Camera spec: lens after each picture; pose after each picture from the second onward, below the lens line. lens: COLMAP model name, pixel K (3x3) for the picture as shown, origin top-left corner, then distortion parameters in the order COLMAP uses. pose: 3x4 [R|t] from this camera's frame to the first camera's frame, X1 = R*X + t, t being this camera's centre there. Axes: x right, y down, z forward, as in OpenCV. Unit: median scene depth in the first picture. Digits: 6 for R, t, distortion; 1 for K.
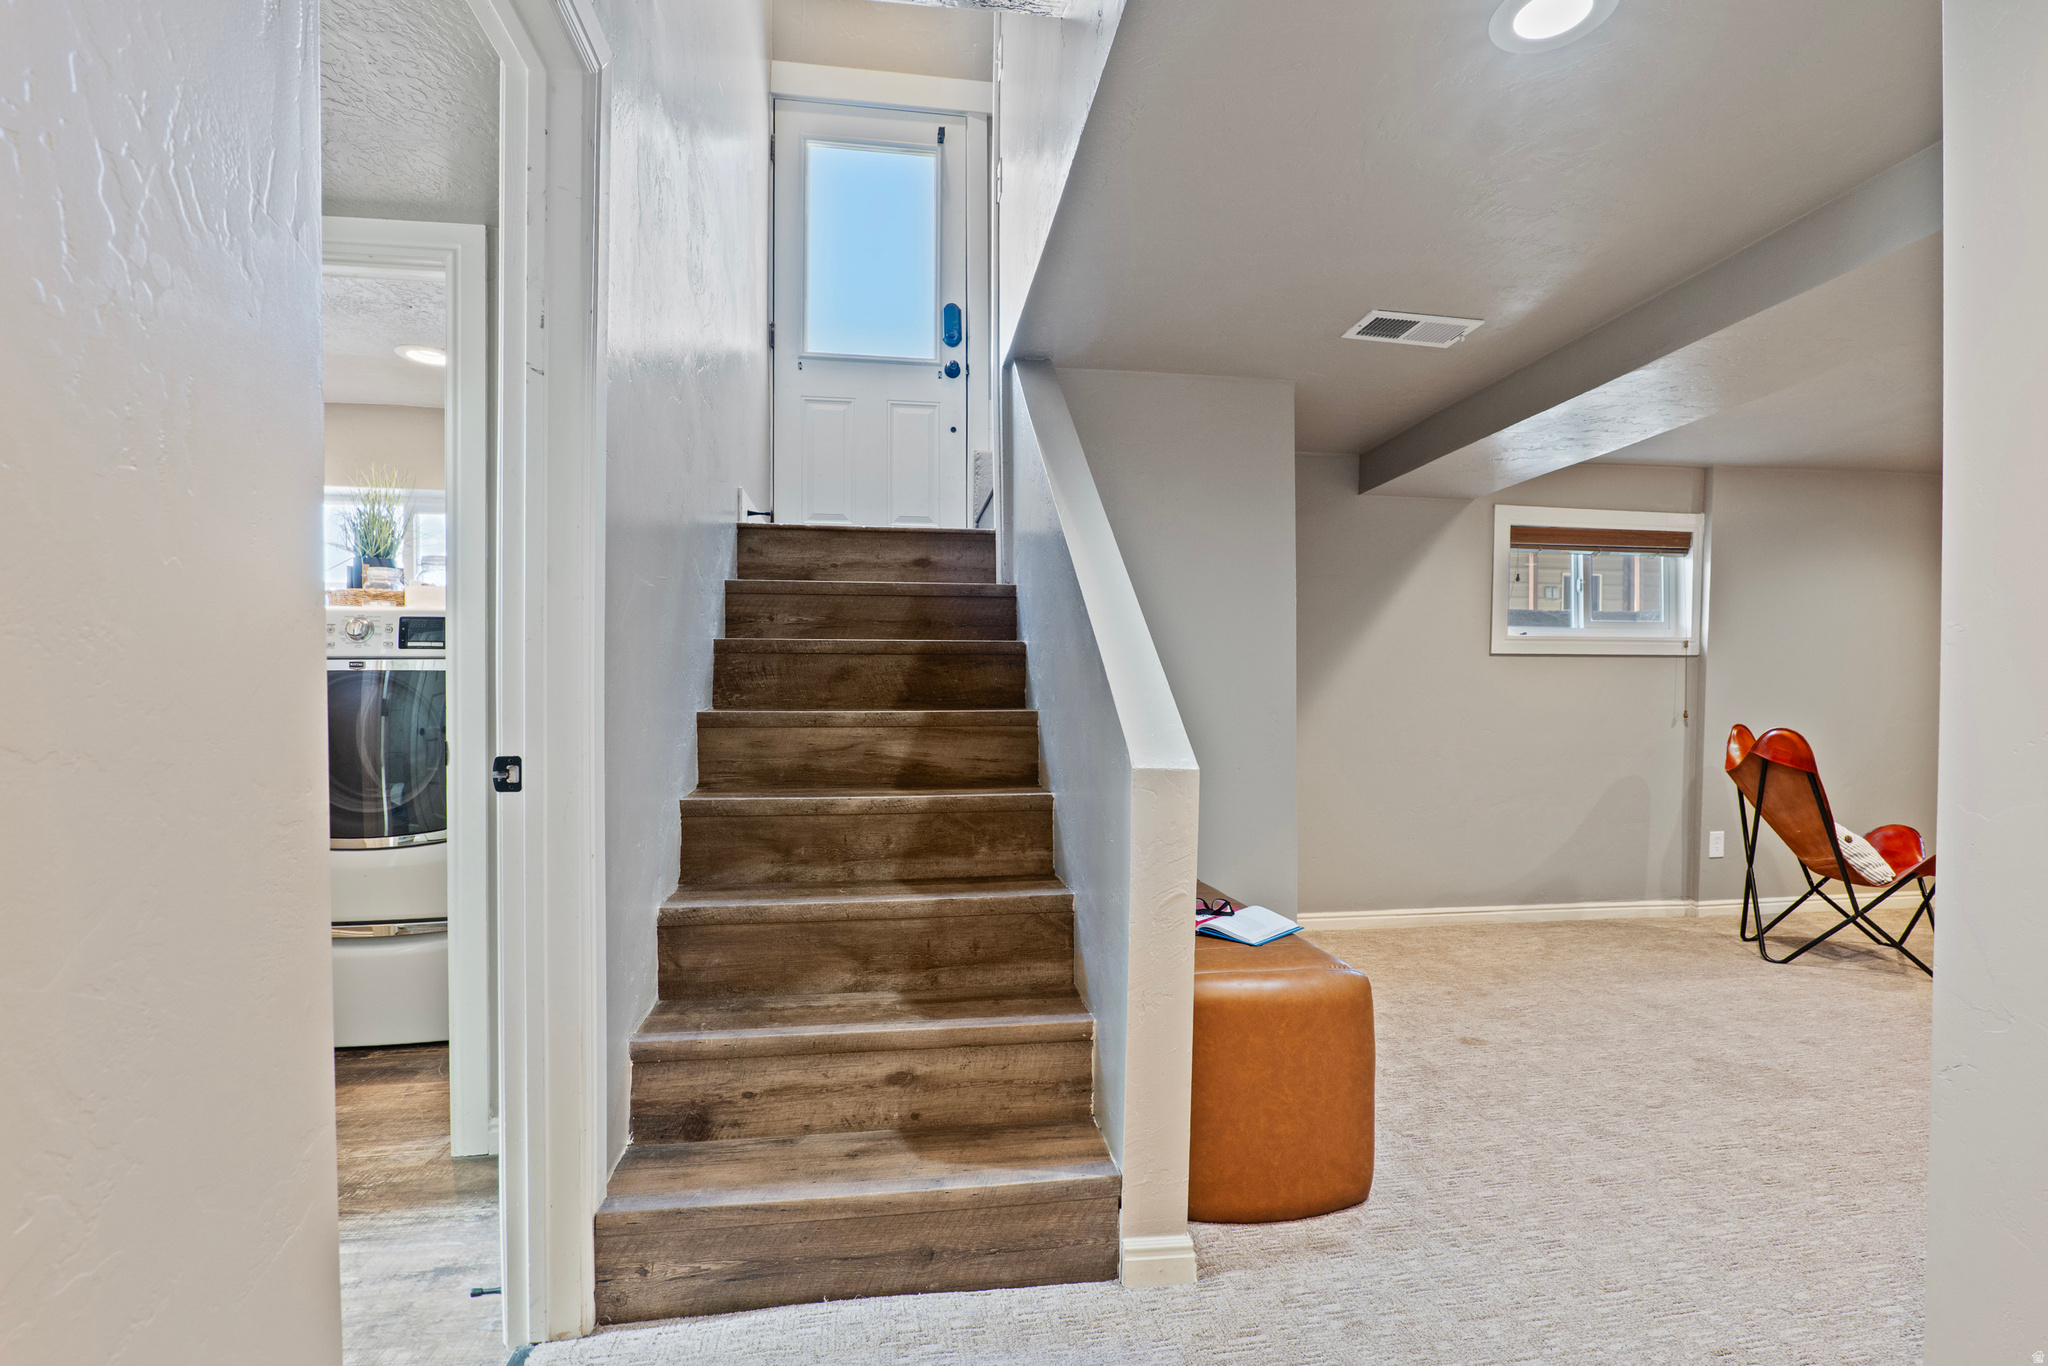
lens RADIAL K [[956.3, 0, 1029.9], [0, 956.3, 684.3], [0, 0, 1]] dist [-0.018253, 0.001637]
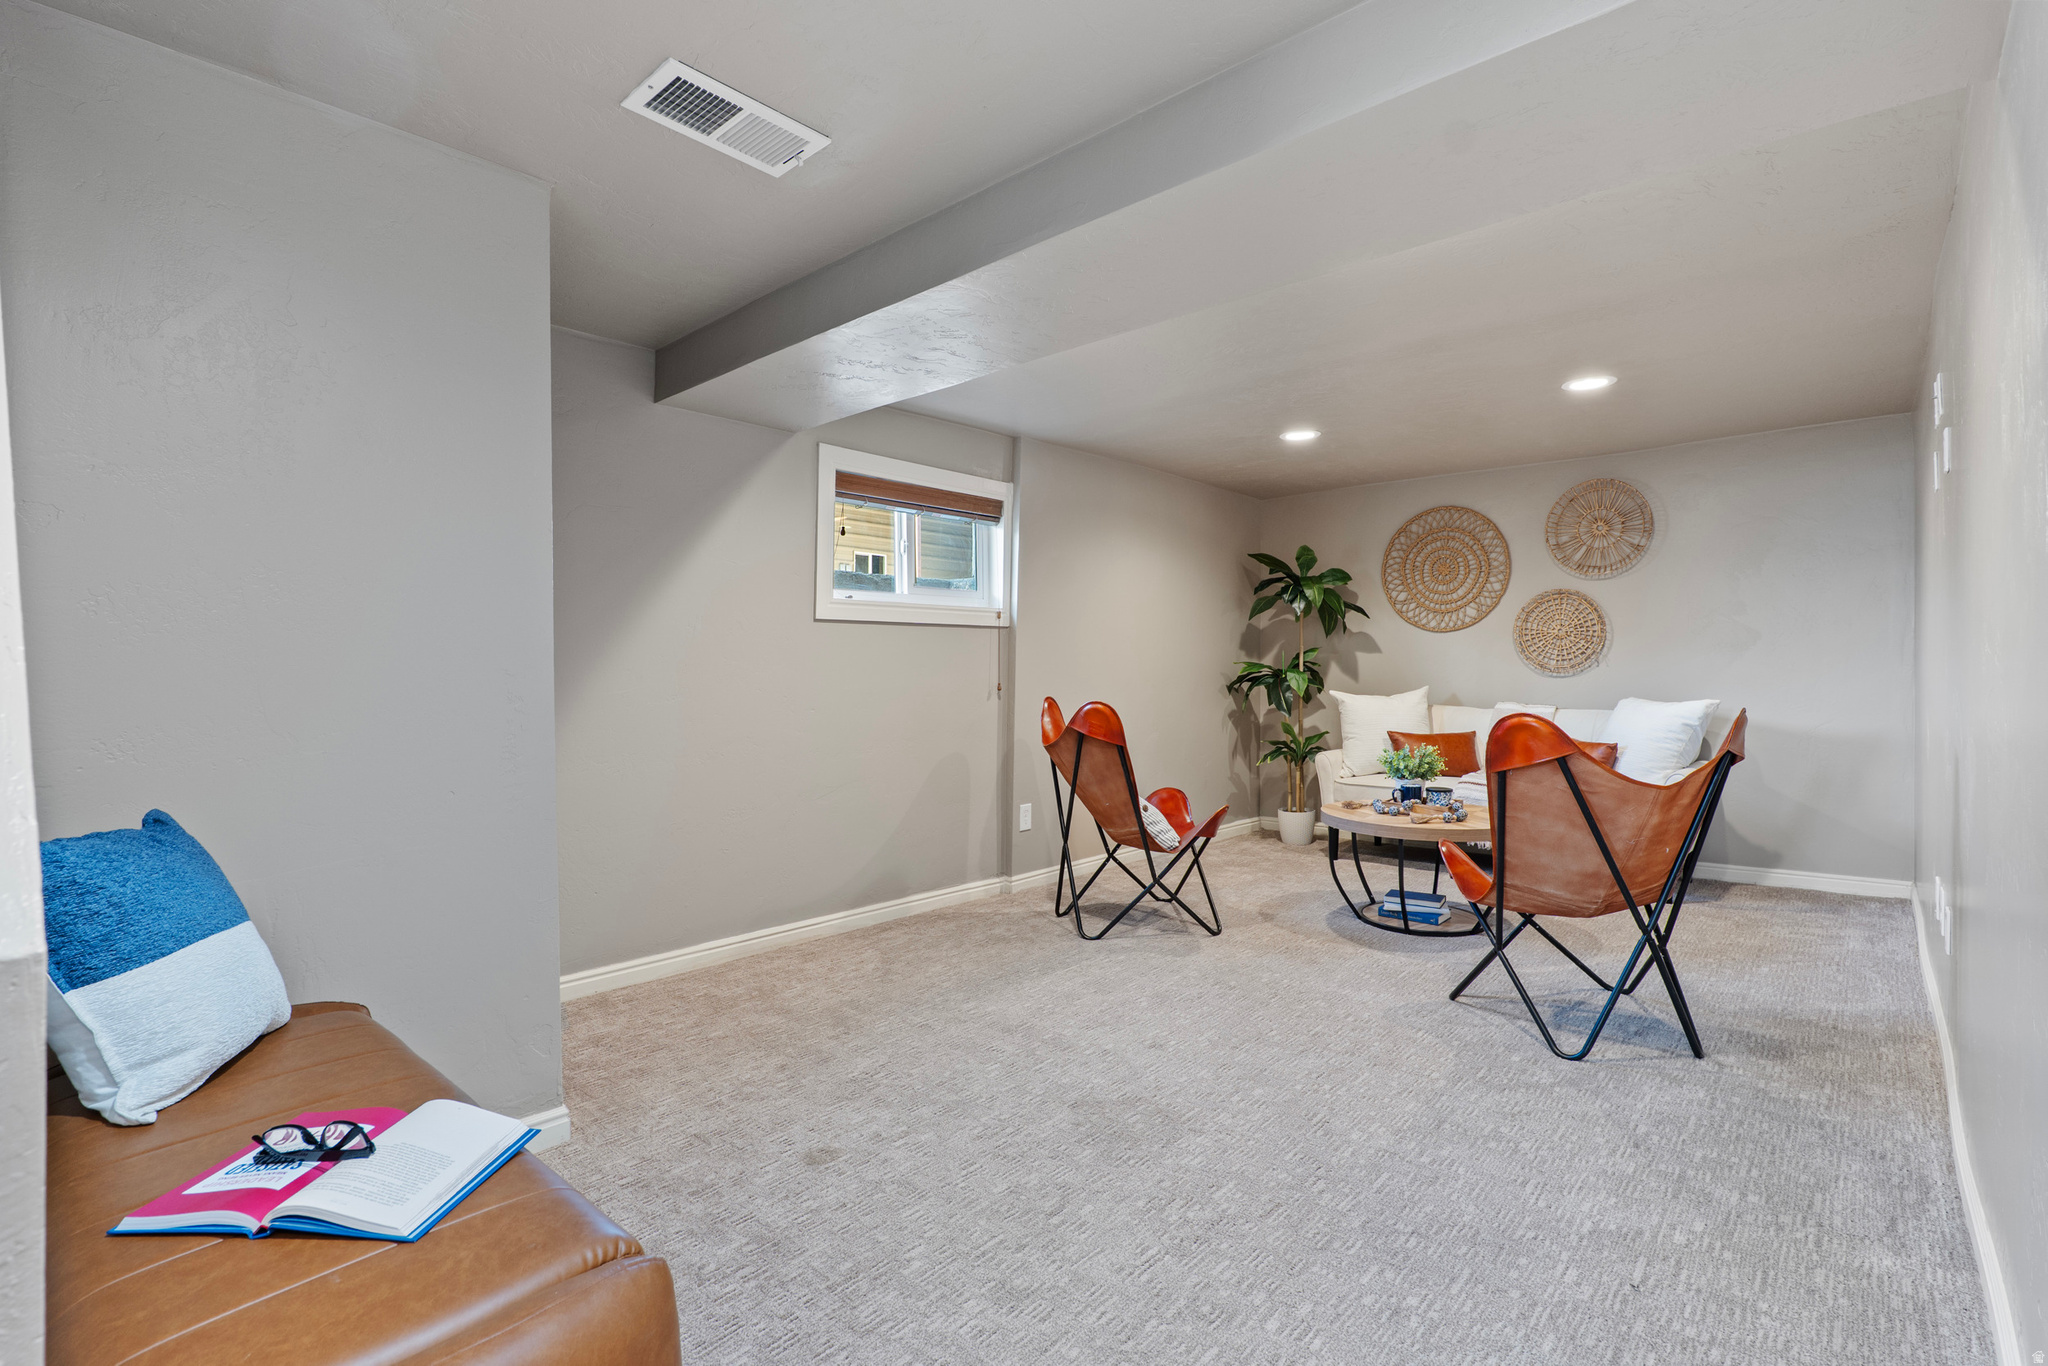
lens RADIAL K [[937.1, 0, 1025.5], [0, 937.1, 695.8], [0, 0, 1]] dist [-0.015450, 0.001000]
pose [[0.764219, -0.022825, 0.644553, 0.109615], [-0.005564, 0.999103, 0.041978, 0.000222], [-0.644933, -0.035667, 0.763407, 0.297477]]
